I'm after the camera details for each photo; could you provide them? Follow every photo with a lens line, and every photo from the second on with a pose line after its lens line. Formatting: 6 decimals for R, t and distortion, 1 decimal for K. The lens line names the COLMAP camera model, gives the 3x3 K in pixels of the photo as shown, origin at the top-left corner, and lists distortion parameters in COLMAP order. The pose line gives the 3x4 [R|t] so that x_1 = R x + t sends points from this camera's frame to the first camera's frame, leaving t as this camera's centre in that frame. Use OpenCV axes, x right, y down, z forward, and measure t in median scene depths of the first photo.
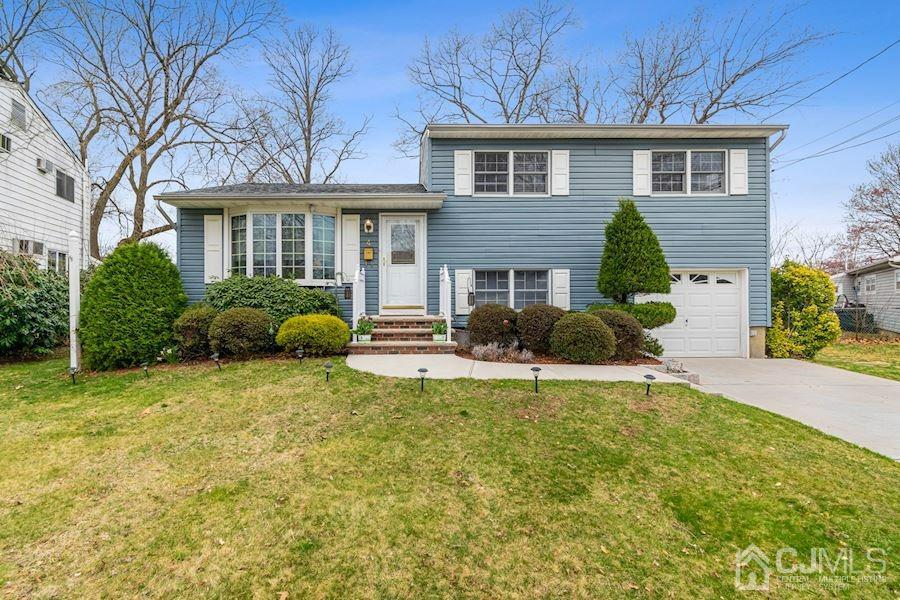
lens RADIAL K [[399.7, 0, 450.0], [0, 399.7, 300.0], [0, 0, 1]] dist [0.003098, 0.000125]
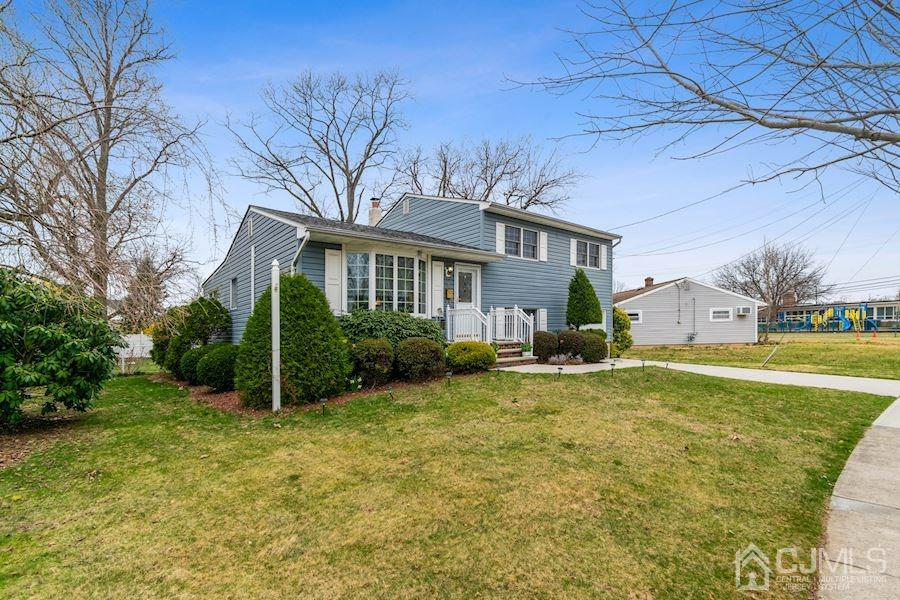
lens RADIAL K [[409.9, 0, 446.6], [0, 409.9, 331.5], [0, 0, 1]] dist [-0.000155, -0.000050]
pose [[0.780236, -0.015774, 0.625286, -1.021395], [0.020366, 0.999793, -0.000191, 0.004094], [-0.625153, 0.012883, 0.780396, -0.003899]]
